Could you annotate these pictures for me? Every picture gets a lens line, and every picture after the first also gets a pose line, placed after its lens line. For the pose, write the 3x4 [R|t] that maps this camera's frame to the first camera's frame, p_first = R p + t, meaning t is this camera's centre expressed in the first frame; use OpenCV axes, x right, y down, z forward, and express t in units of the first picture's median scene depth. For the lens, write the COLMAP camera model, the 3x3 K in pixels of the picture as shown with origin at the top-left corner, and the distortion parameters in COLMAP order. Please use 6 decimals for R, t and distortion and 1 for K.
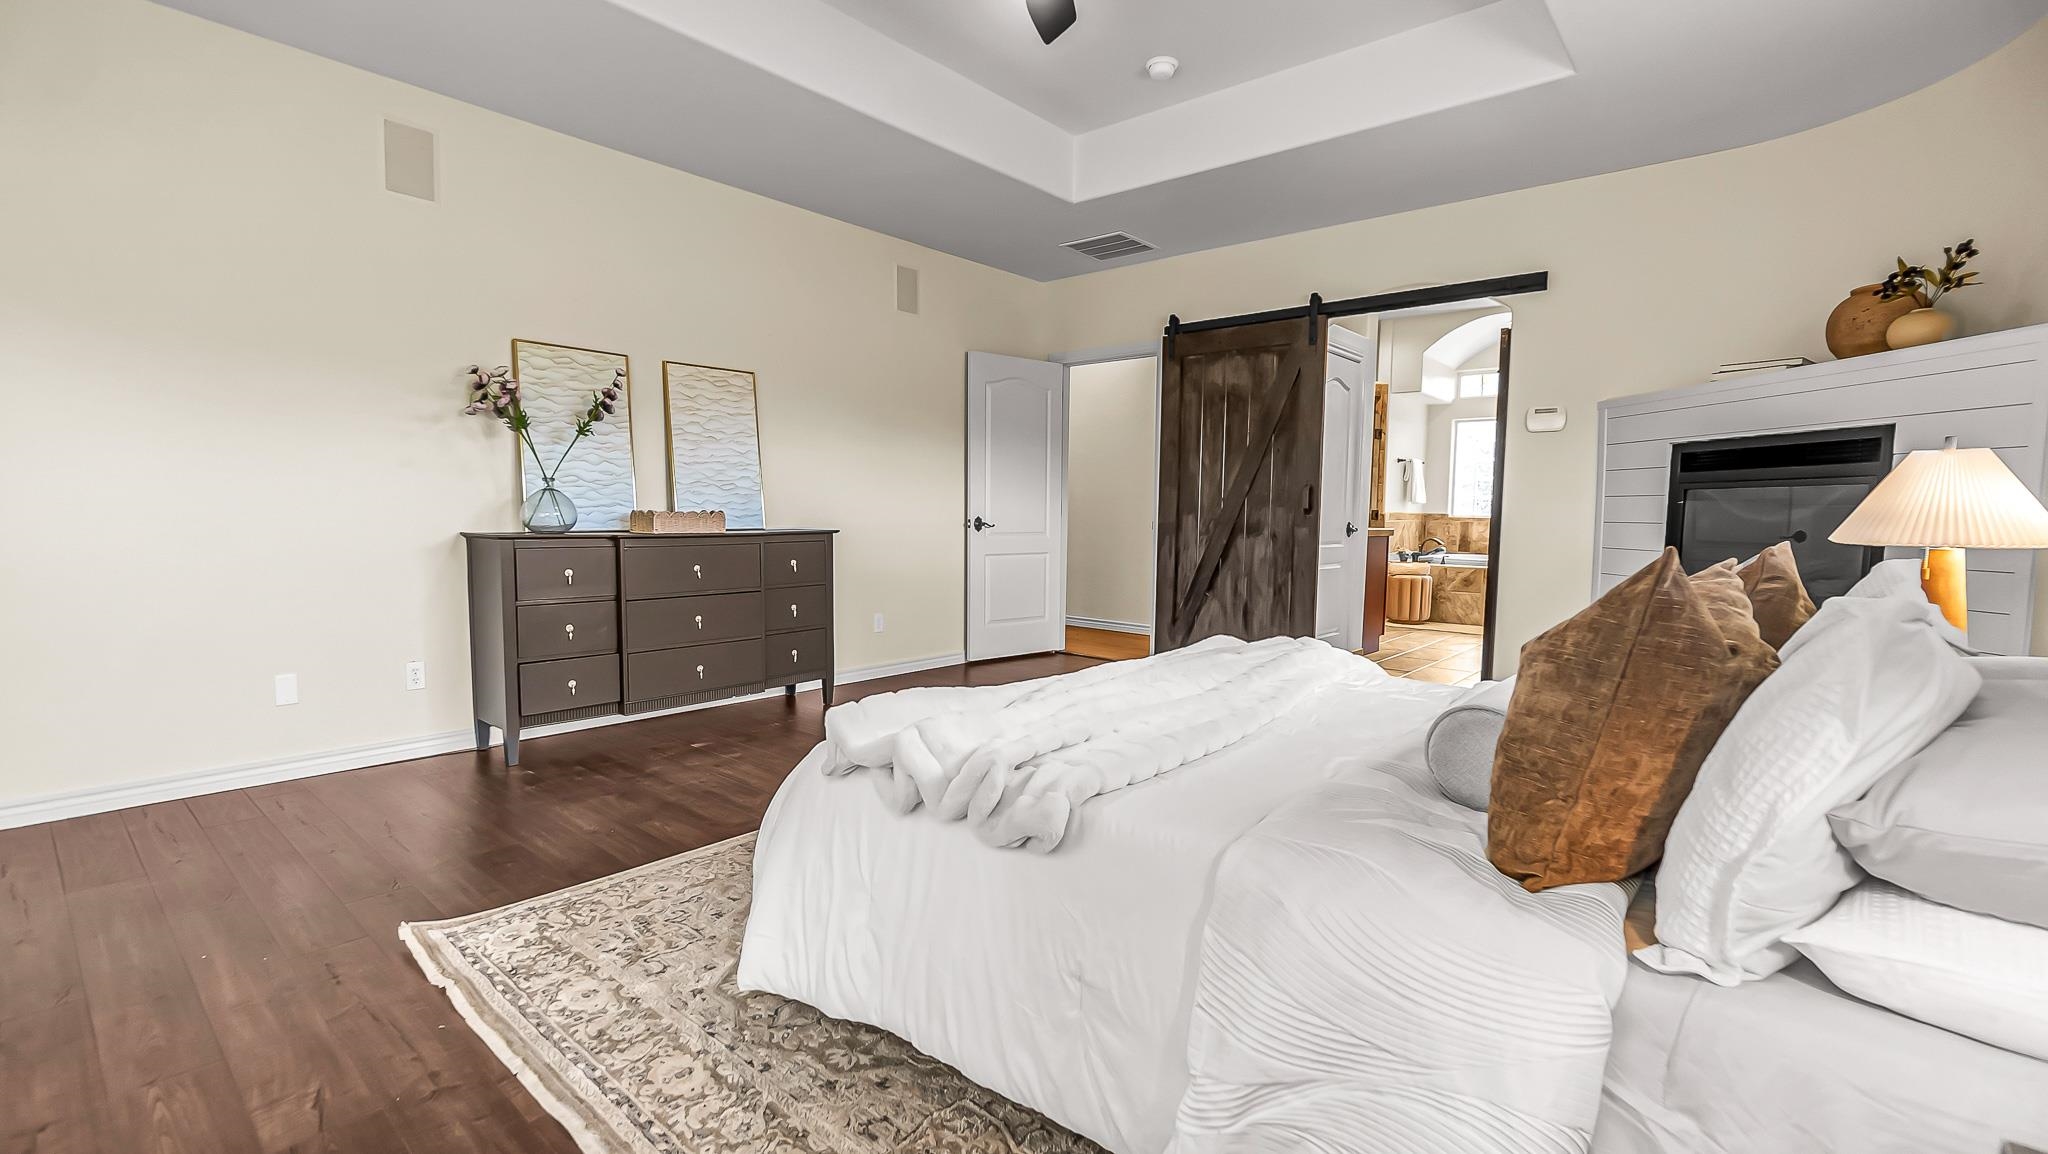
lens RADIAL K [[895.8, 0, 1026.7], [0, 895.8, 584.1], [0, 0, 1]] dist [-0.001064, -0.000469]
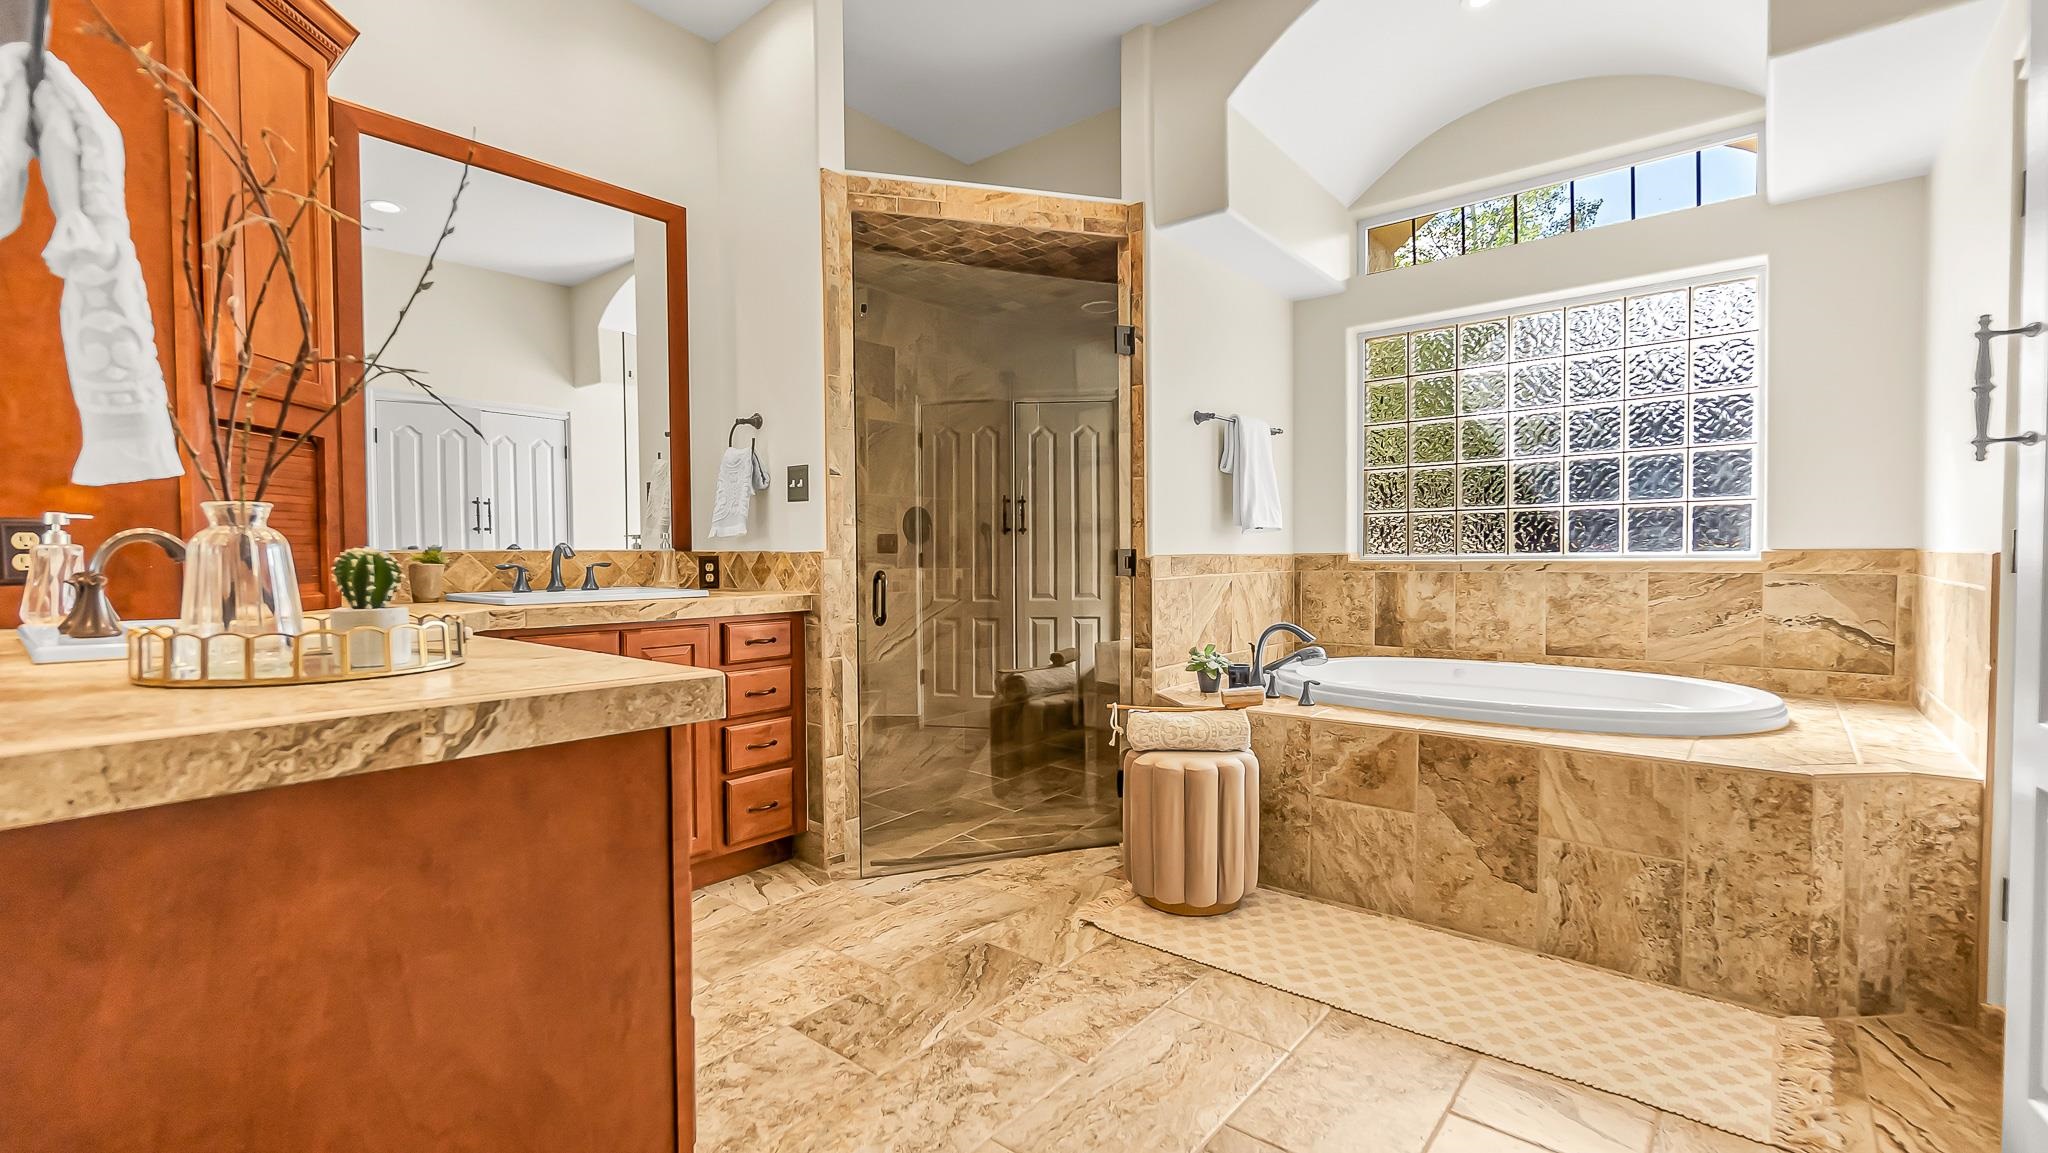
lens RADIAL K [[897.6, 0, 1022.0], [0, 897.6, 574.8], [0, 0, 1]] dist [-0.004356, -0.000505]
pose [[0.999856, -0.014165, 0.009376, 0.346731], [0.014662, 0.998363, -0.055289, -0.052974], [-0.008578, 0.055419, 0.998426, 0.643739]]
